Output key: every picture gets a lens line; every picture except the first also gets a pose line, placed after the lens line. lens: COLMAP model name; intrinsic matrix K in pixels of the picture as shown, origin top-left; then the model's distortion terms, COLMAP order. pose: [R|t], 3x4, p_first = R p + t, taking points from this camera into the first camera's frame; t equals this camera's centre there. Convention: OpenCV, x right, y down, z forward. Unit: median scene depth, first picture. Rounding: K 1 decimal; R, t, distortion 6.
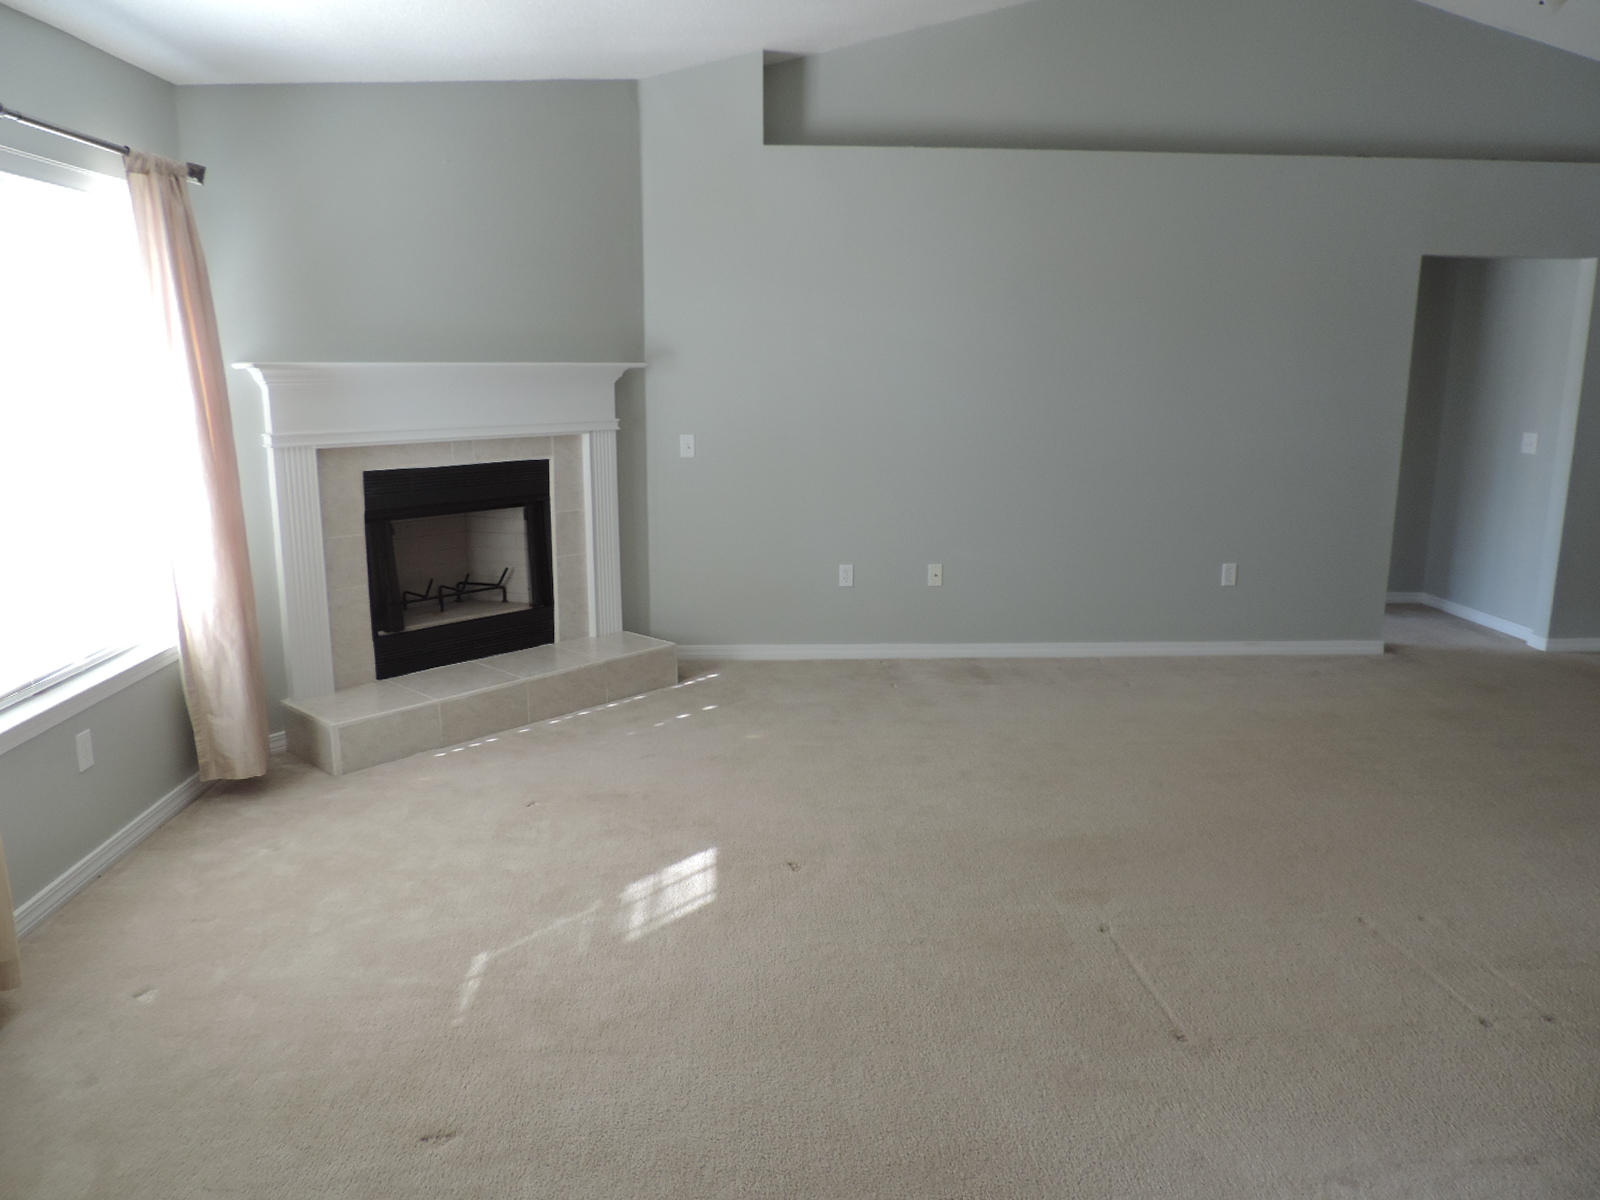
lens RADIAL K [[1117.1, 0, 800.0], [0, 1117.1, 600.0], [0, 0, 1]] dist [-0.013484, -0.006984]
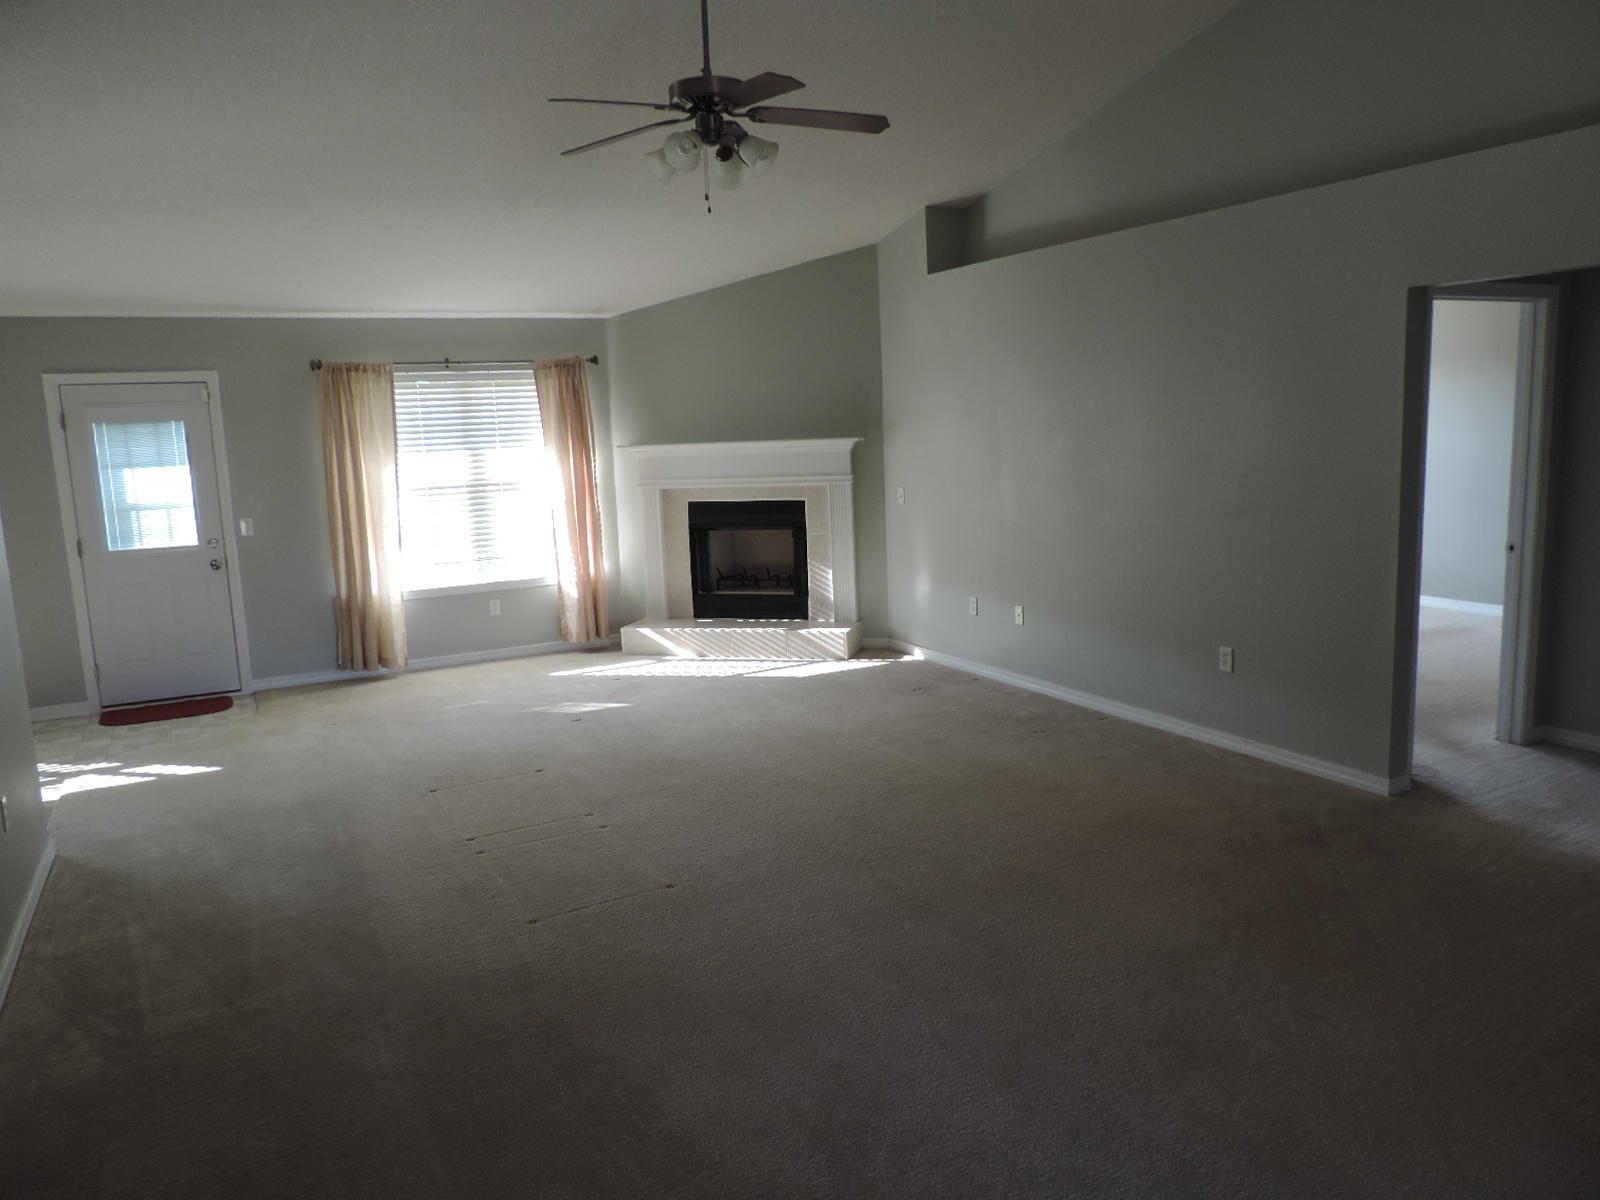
lens RADIAL K [[1152.6, 0, 810.7], [0, 1152.6, 598.4], [0, 0, 1]] dist [-0.009472, -0.001809]
pose [[0.420948, 0.118651, -0.899291, 1.222756], [-0.147057, 0.987219, 0.061416, -0.089953], [0.895085, 0.106394, 0.433017, 0.323964]]
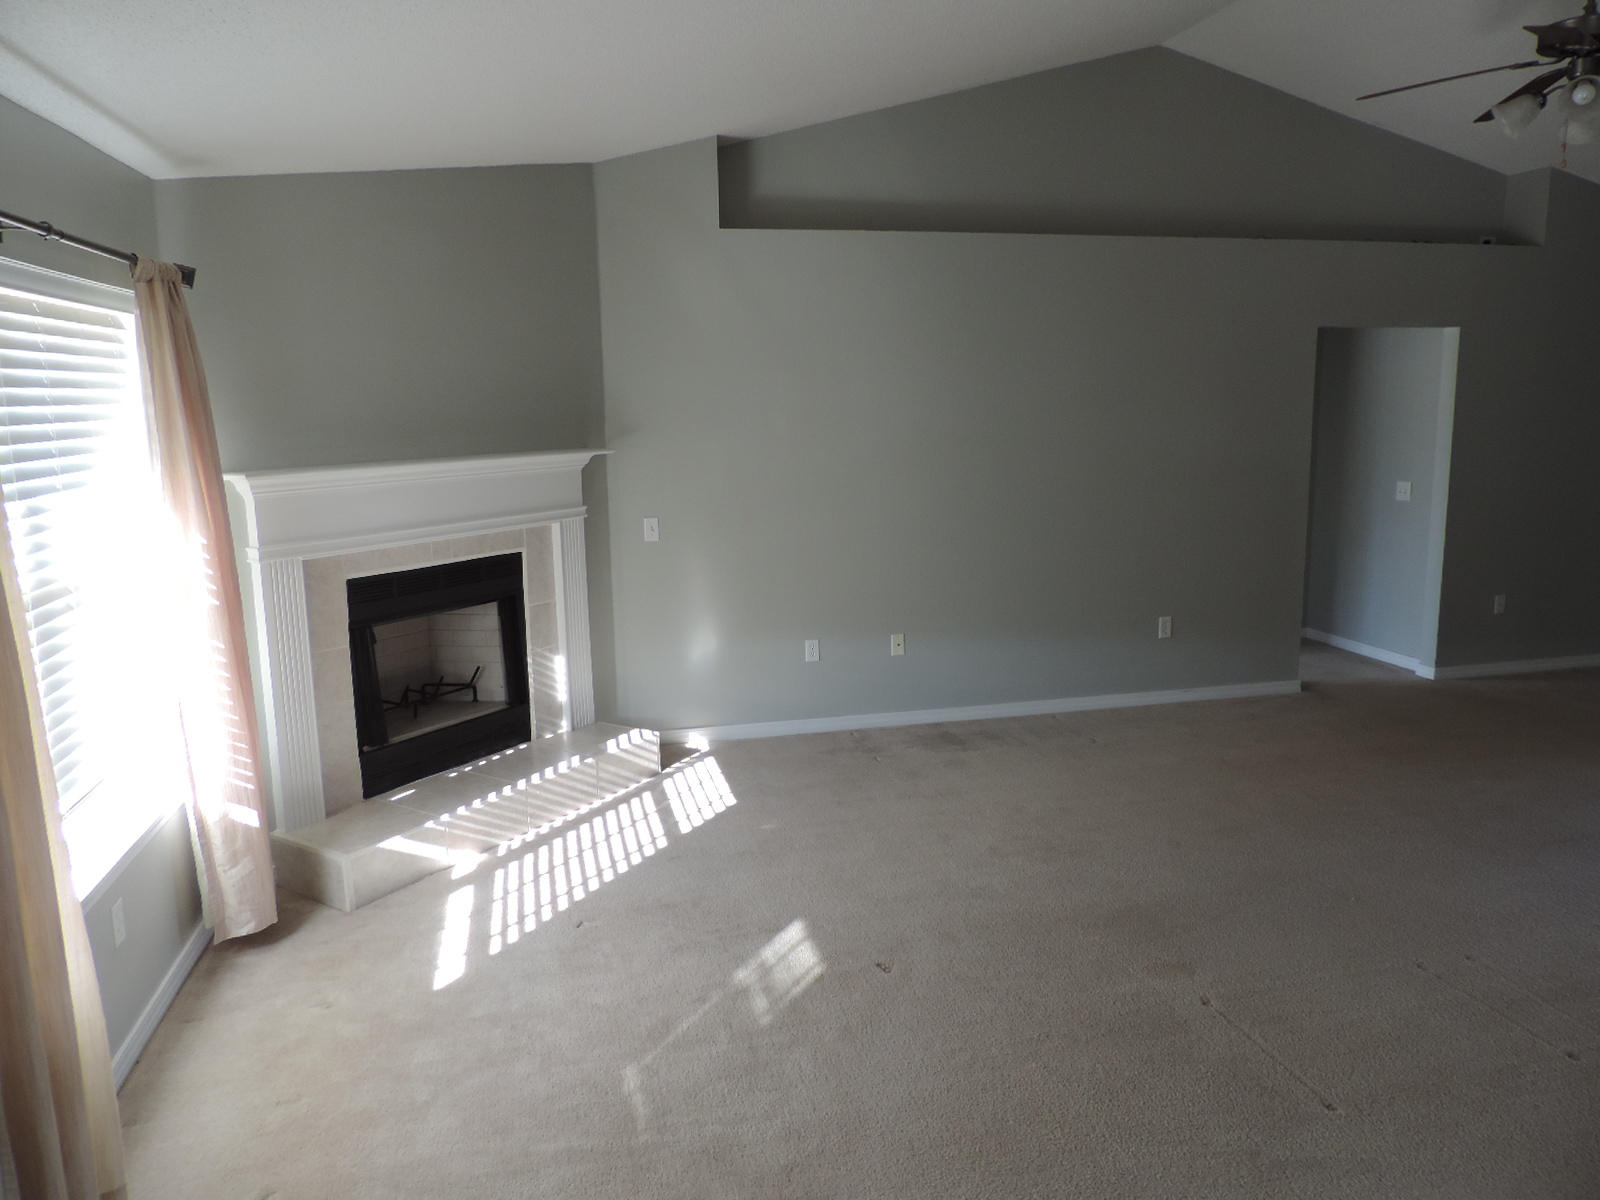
lens RADIAL K [[1117.1, 0, 800.0], [0, 1117.1, 600.0], [0, 0, 1]] dist [-0.013484, -0.006984]
pose [[0.985073, -0.051466, 0.164263, -0.147077], [0.057193, 0.997902, -0.030325, -0.041103], [-0.162357, 0.039267, 0.985950, 0.010846]]
